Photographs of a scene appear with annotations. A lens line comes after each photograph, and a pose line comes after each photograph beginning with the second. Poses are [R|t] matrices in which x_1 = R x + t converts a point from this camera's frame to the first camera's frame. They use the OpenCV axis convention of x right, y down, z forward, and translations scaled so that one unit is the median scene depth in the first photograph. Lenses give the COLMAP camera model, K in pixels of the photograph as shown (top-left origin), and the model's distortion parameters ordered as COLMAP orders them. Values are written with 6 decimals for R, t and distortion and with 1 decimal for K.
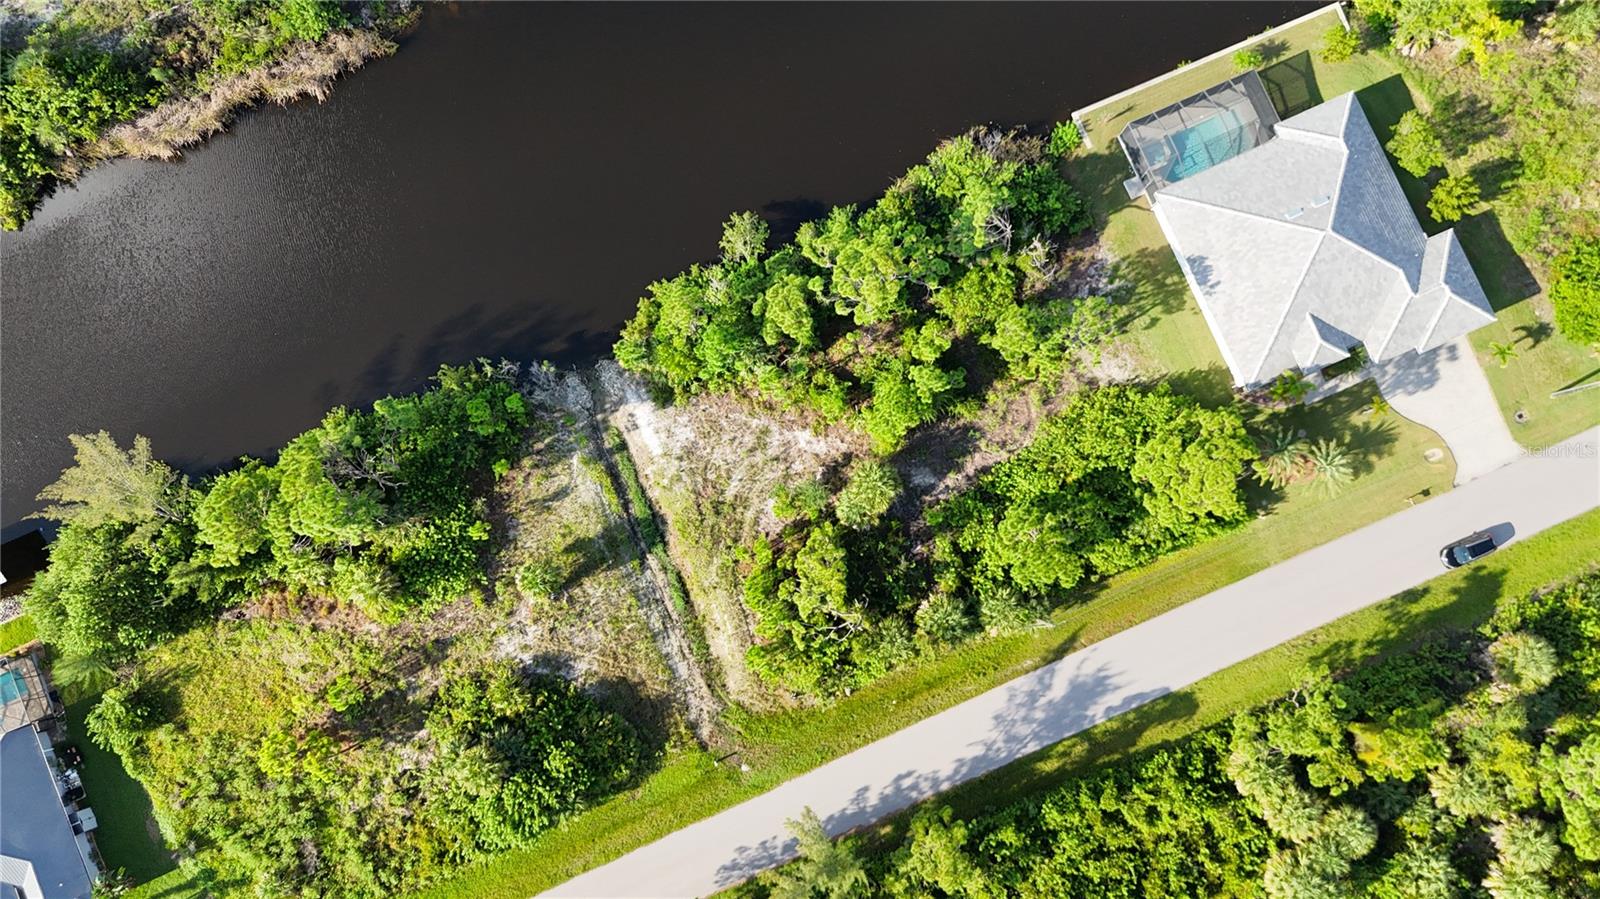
lens RADIAL K [[1222.0, 0, 799.2], [0, 1222.0, 447.2], [0, 0, 1]] dist [0.069734, -0.069368]
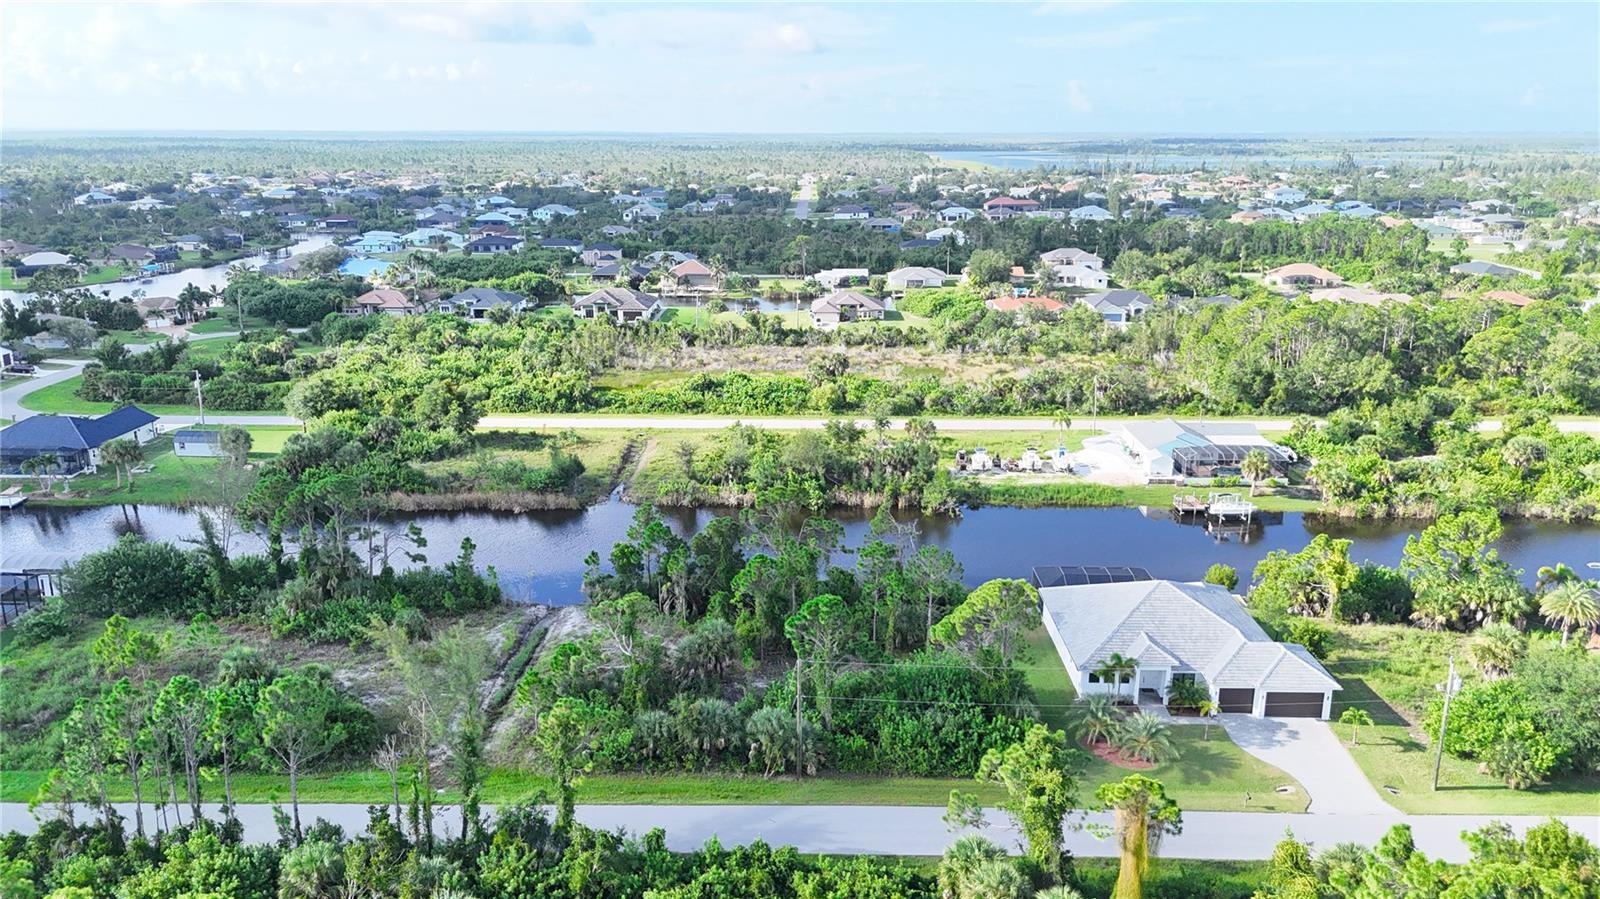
lens RADIAL K [[1200.5, 0, 798.2], [0, 1200.5, 448.6], [0, 0, 1]] dist [0.150878, -0.351631]
pose [[0.910122, 0.116061, -0.397753, 0.526171], [-0.413616, 0.311237, -0.855601, 0.848399], [0.024493, 0.943219, 0.331268, 0.478075]]
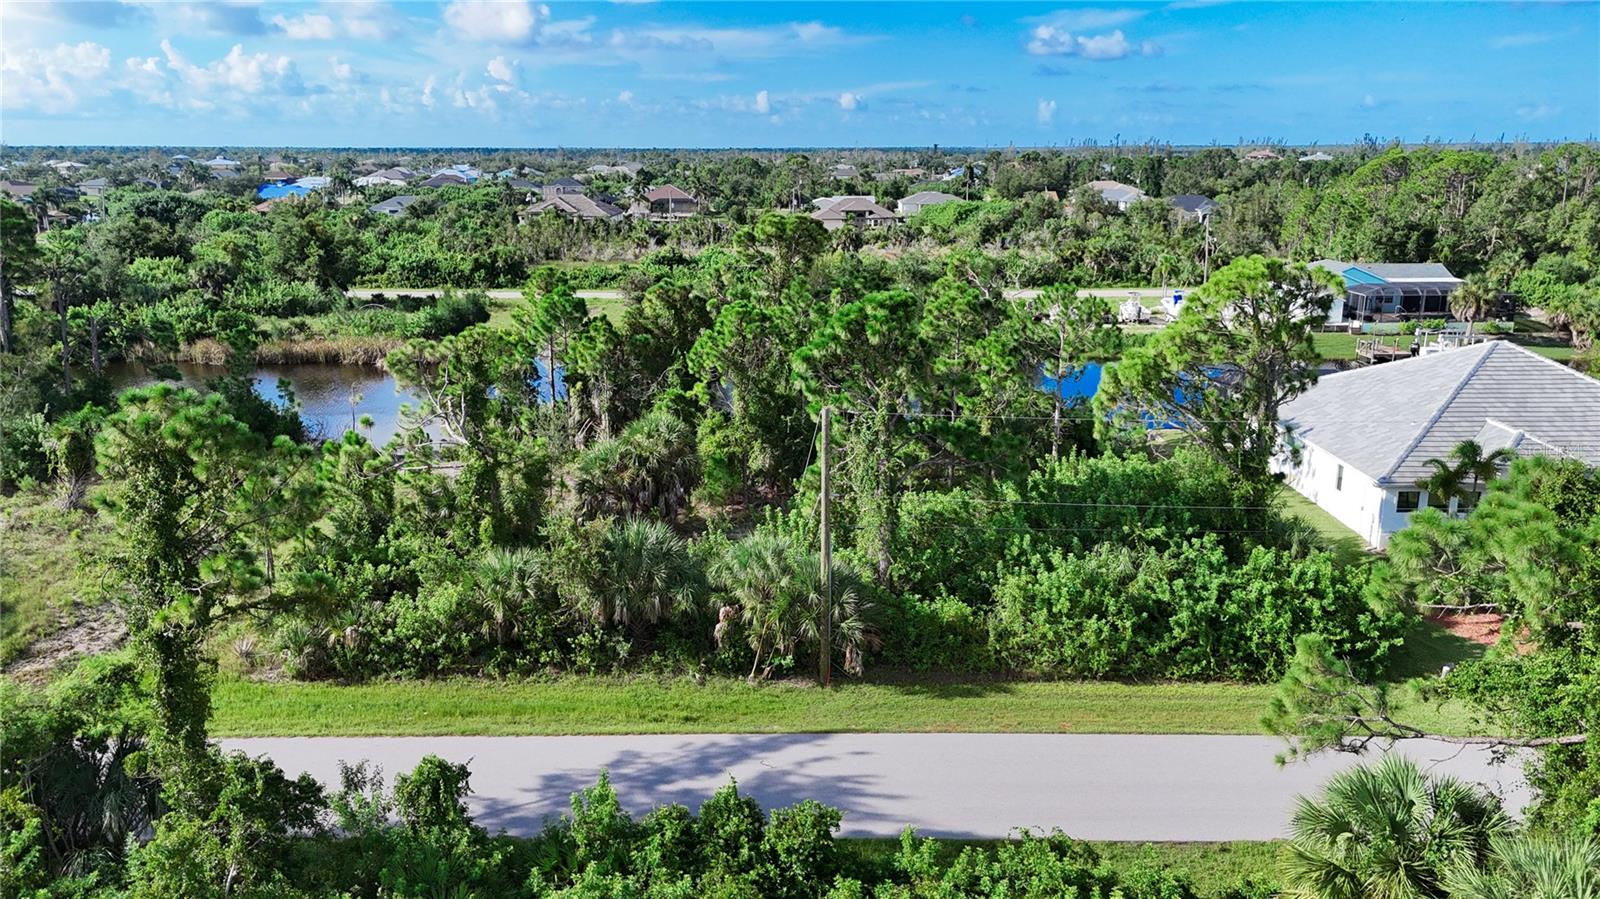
lens RADIAL K [[1222.0, 0, 799.2], [0, 1222.0, 447.2], [0, 0, 1]] dist [0.069734, -0.069368]
pose [[0.913749, 0.101941, -0.393283, 0.340049], [-0.405404, 0.292297, -0.866147, 0.485461], [0.026660, 0.950879, 0.308413, 0.809672]]
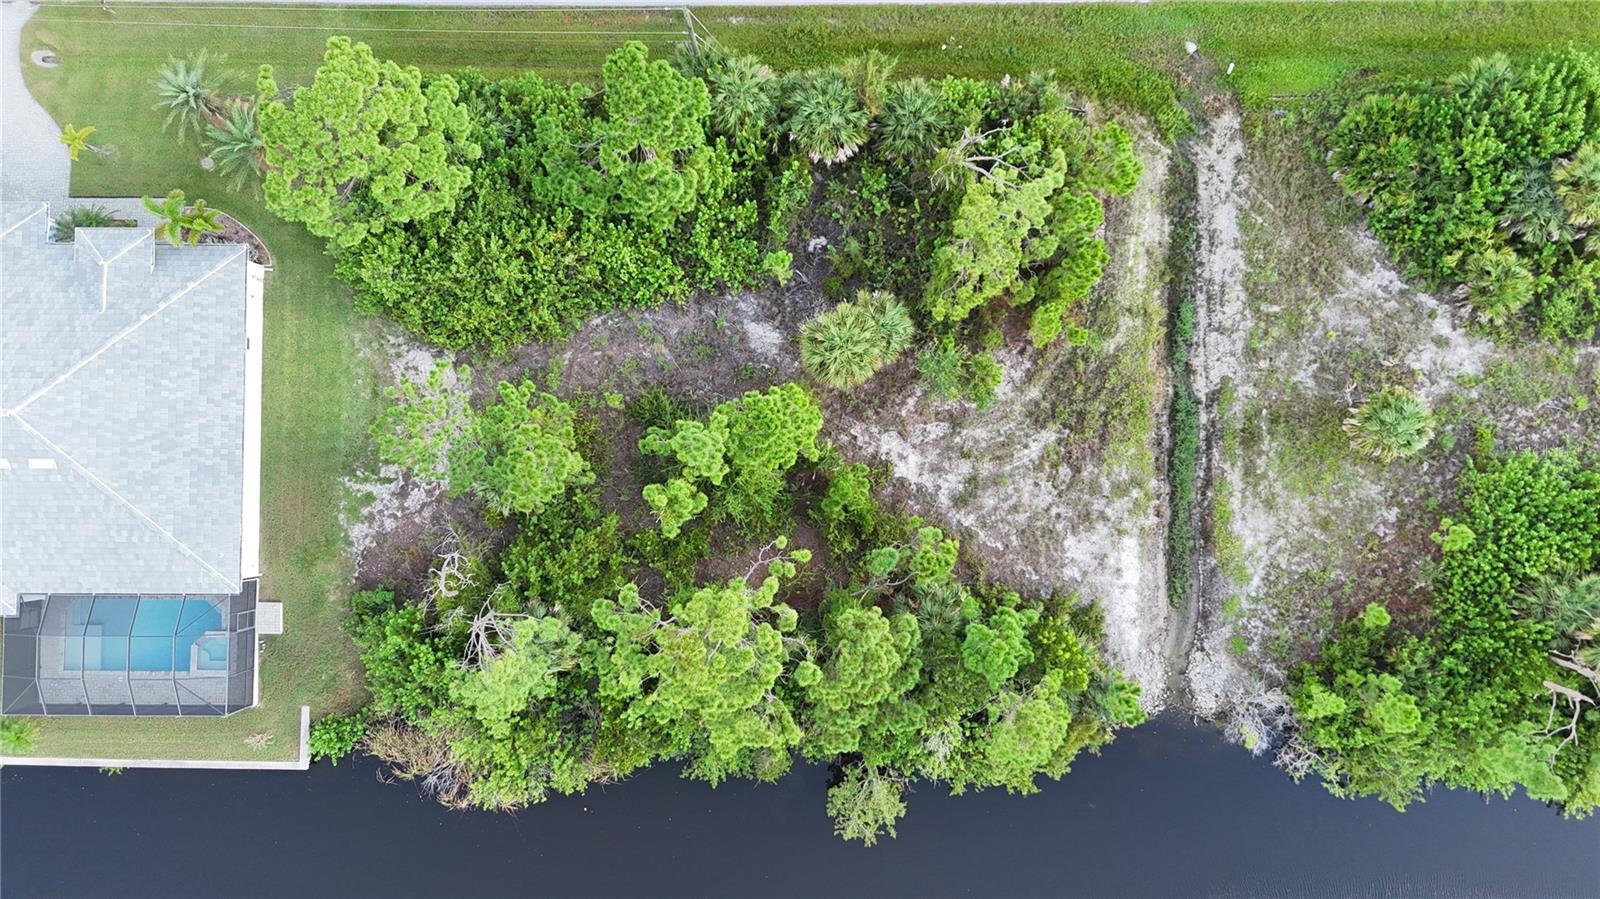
lens RADIAL K [[1179.0, 0, 799.5], [0, 1179.0, 455.3], [0, 0, 1]] dist [0.054391, -0.047545]
pose [[-0.913934, -0.404005, 0.038786, 0.035480], [0.405738, -0.907106, 0.111966, -0.096630], [-0.010052, 0.118066, 0.992955, 0.395824]]
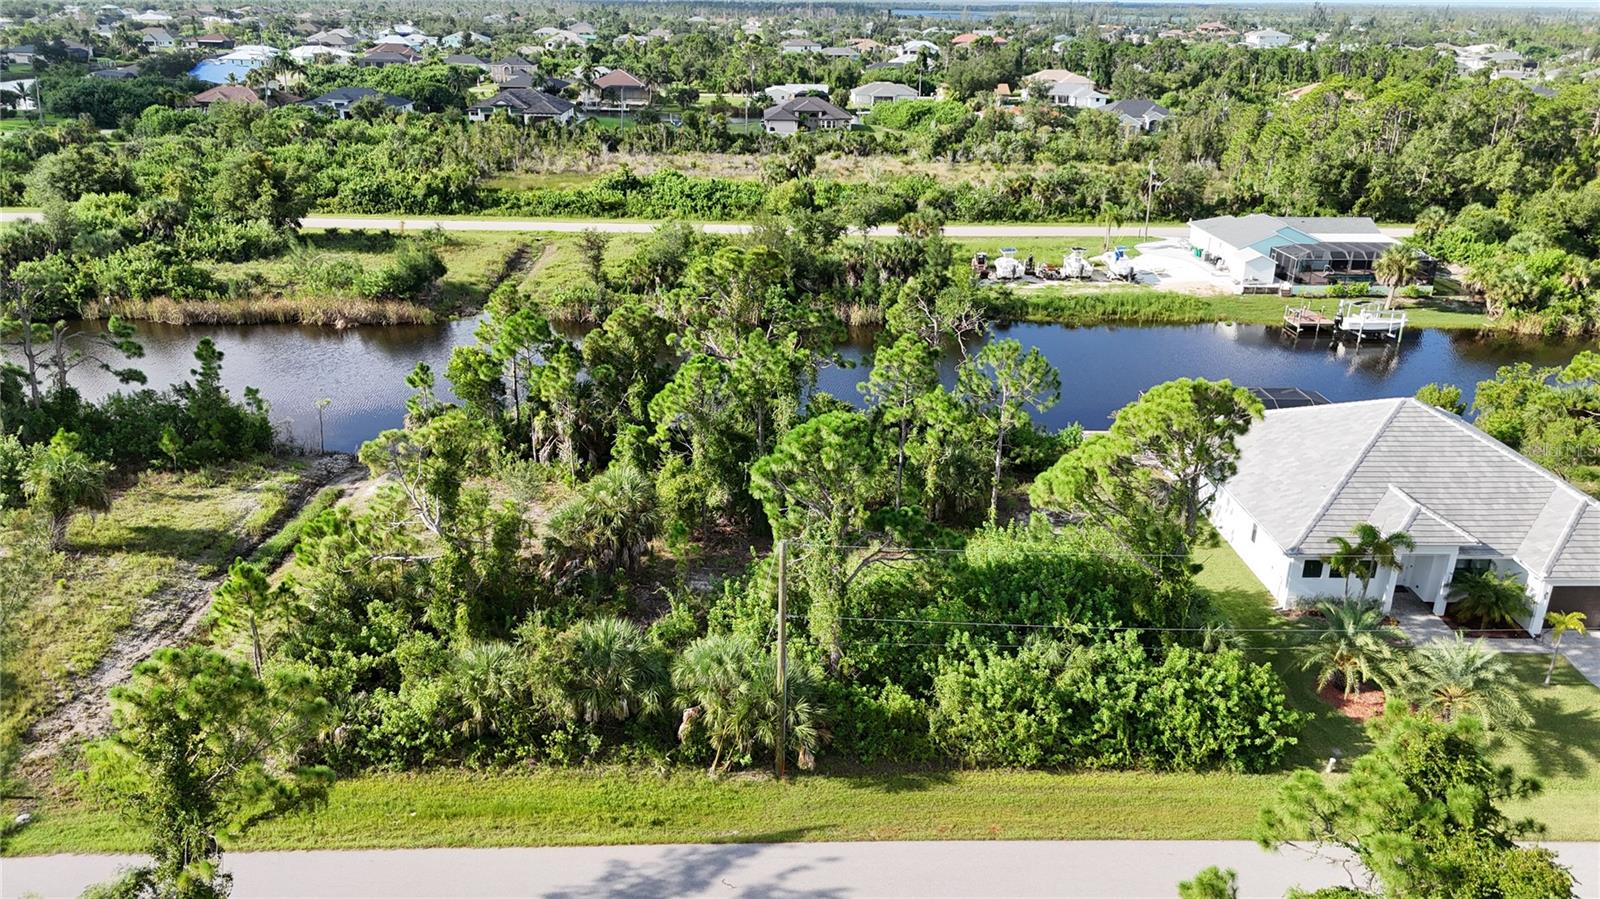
lens RADIAL K [[1195.2, 0, 800.0], [0, 1195.2, 449.5], [0, 0, 1]] dist [0.062131, -0.056849]
pose [[0.928318, 0.152905, -0.338890, 0.332538], [-0.371746, 0.395455, -0.839893, 0.469879], [0.005592, 0.905669, 0.423949, 0.714031]]
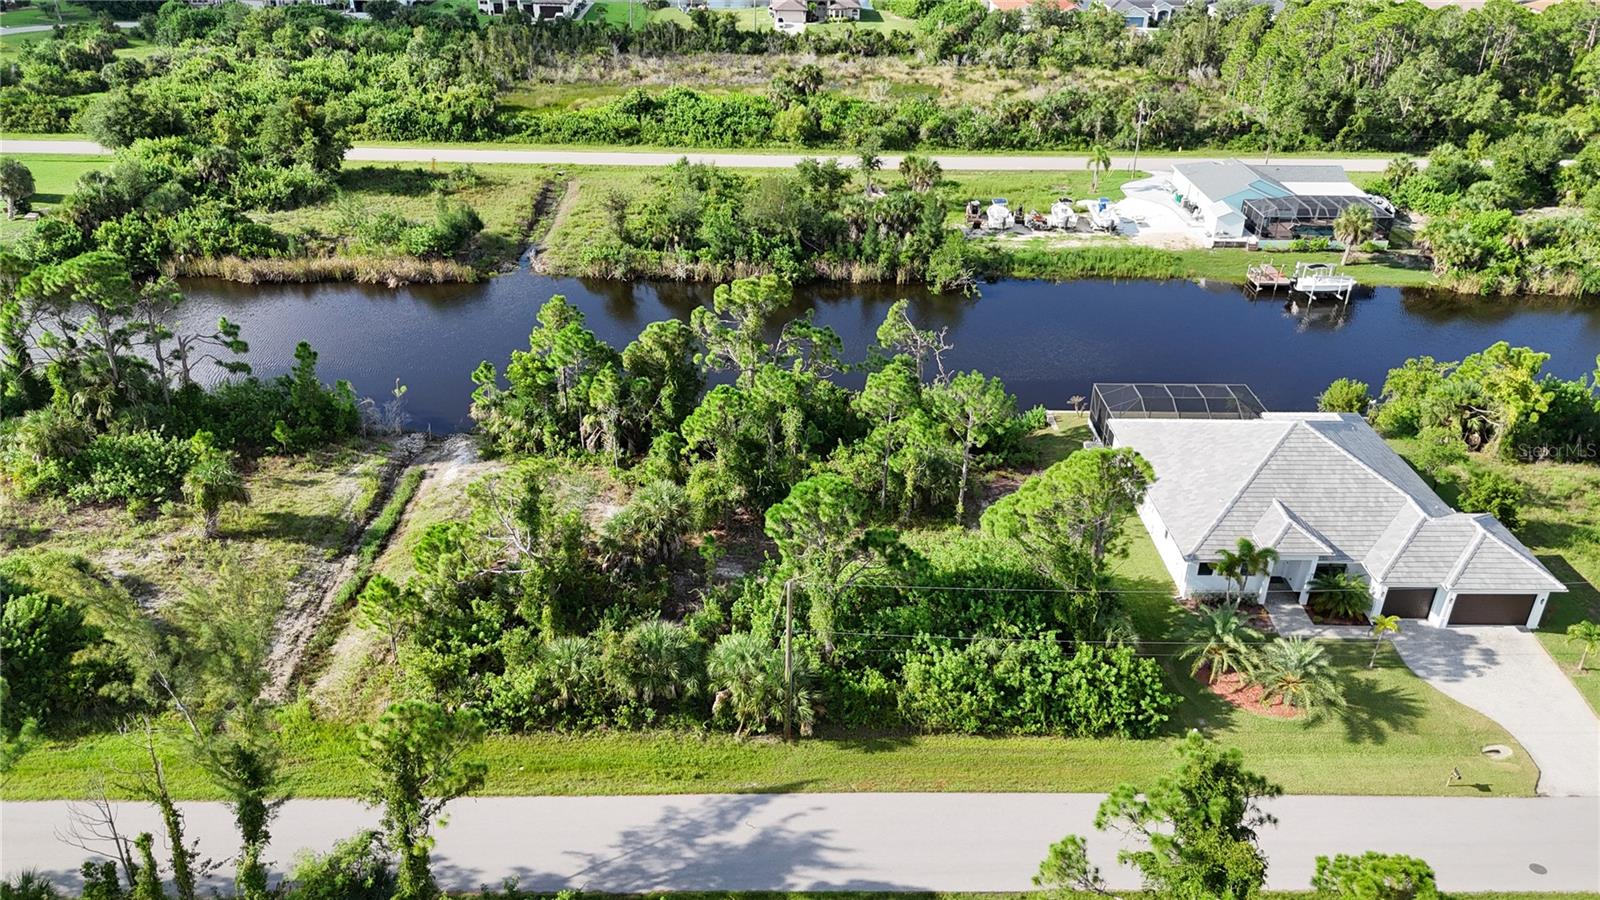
lens RADIAL K [[1222.0, 0, 799.2], [0, 1222.0, 447.7], [0, 0, 1]] dist [0.069734, -0.069368]
pose [[0.925232, 0.200814, -0.321900, 0.368892], [-0.379385, 0.497757, -0.779939, 0.554235], [0.003605, 0.843749, 0.536726, 0.554558]]
